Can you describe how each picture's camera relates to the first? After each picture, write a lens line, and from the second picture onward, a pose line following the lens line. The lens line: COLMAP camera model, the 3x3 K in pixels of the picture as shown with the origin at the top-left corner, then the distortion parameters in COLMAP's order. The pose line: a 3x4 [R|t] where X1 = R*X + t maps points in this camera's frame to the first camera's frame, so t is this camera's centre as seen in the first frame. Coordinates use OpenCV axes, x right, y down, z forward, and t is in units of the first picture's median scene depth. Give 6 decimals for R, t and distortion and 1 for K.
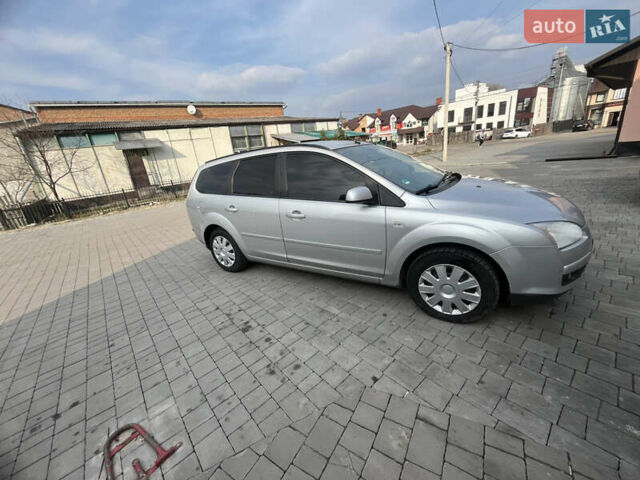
lens RADIAL K [[252.9, 0, 320.0], [0, 252.9, 240.0], [0, 0, 1]] dist [-0.002030, -0.000128]
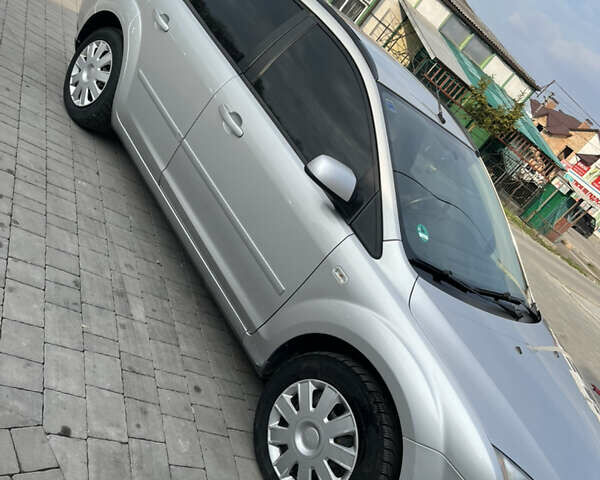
lens RADIAL K [[596.5, 0, 300.0], [0, 596.5, 240.0], [0, 0, 1]] dist [0.013260, 0.023365]
pose [[0.676956, 0.735721, -0.021095, 0.190882], [-0.735977, 0.676956, -0.008210, -0.031627], [0.008240, 0.021083, 0.999744, -0.142621]]
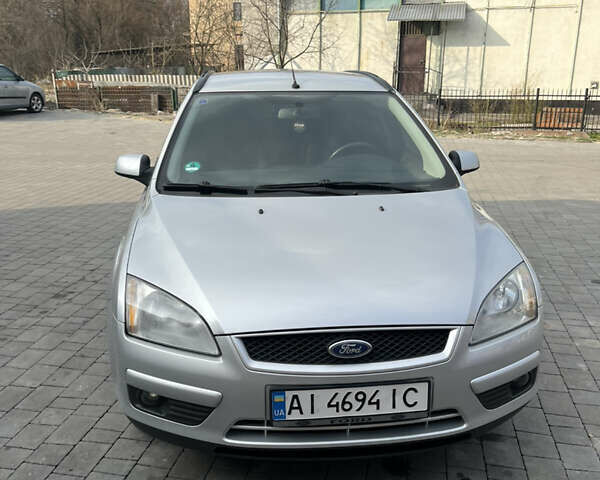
lens RADIAL K [[596.5, 0, 300.0], [0, 596.5, 240.0], [0, 0, 1]] dist [0.013260, 0.023365]
pose [[0.621317, 0.335487, -0.708105, 1.381656], [-0.333217, 0.931045, 0.148735, -0.325476], [0.709176, 0.143541, 0.690264, 0.213220]]
